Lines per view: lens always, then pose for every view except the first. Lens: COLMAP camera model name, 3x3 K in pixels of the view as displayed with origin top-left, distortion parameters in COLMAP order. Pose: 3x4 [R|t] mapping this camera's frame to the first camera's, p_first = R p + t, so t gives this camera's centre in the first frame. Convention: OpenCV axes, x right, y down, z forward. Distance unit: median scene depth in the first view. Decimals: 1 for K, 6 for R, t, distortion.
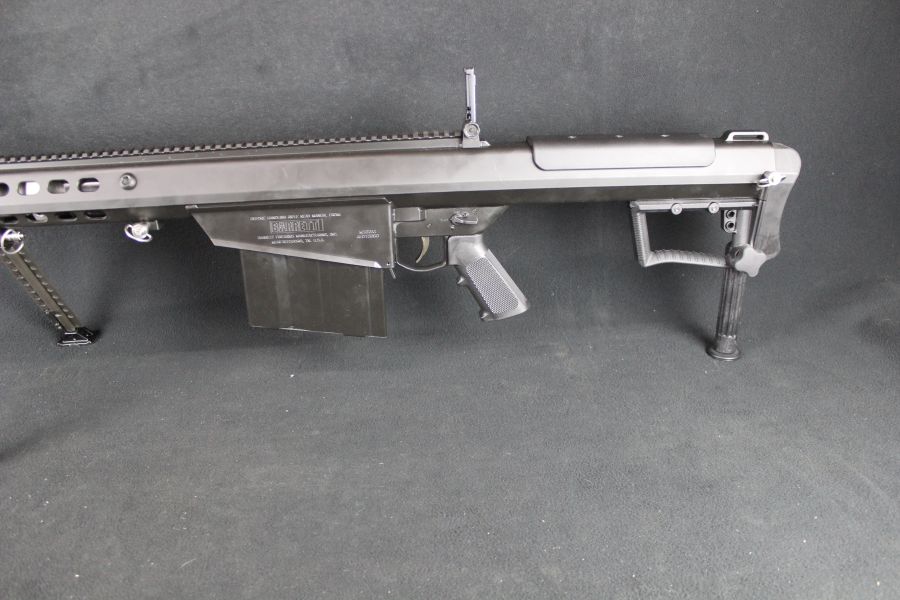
lens RADIAL K [[731.6, 0, 449.6], [0, 731.6, 311.2], [0, 0, 1]] dist [-0.138921, 0.092154]
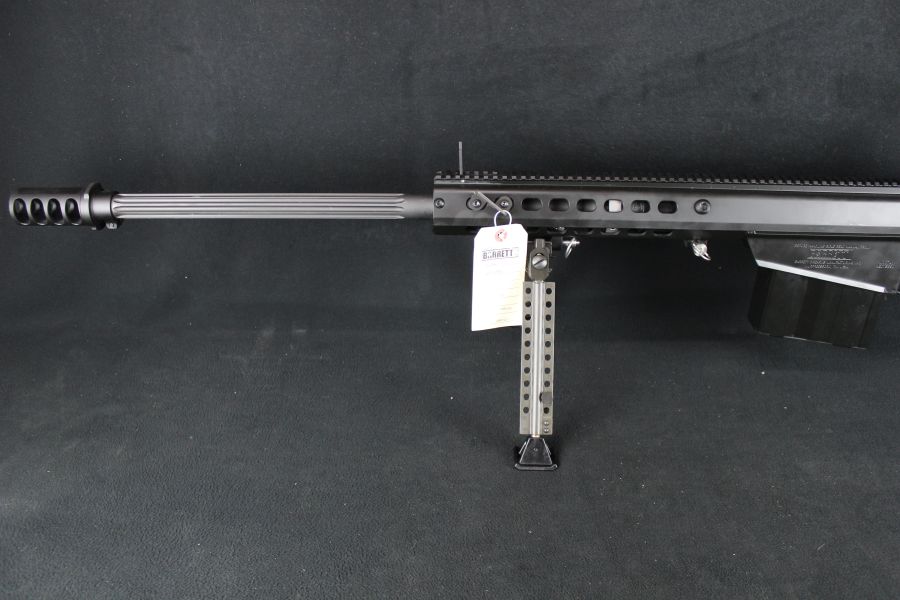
lens RADIAL K [[731.6, 0, 464.5], [0, 731.6, 308.3], [0, 0, 1]] dist [-0.138921, 0.092154]
pose [[0.996684, 0.062939, -0.051581, -0.655690], [-0.058268, 0.994456, 0.087532, -0.086674], [0.056804, -0.084236, 0.994825, -0.146118]]
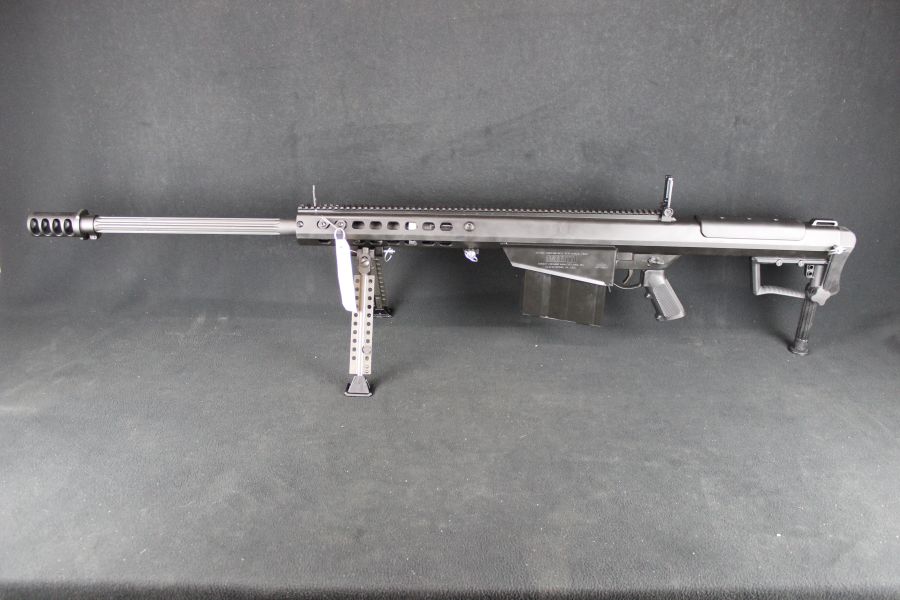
lens RADIAL K [[731.6, 0, 453.5], [0, 731.6, 308.8], [0, 0, 1]] dist [-0.138921, 0.092154]
pose [[0.995989, 0.069485, -0.056371, -0.325522], [-0.069060, 0.997568, 0.009448, 0.003119], [0.056891, -0.005517, 0.998365, -0.676827]]
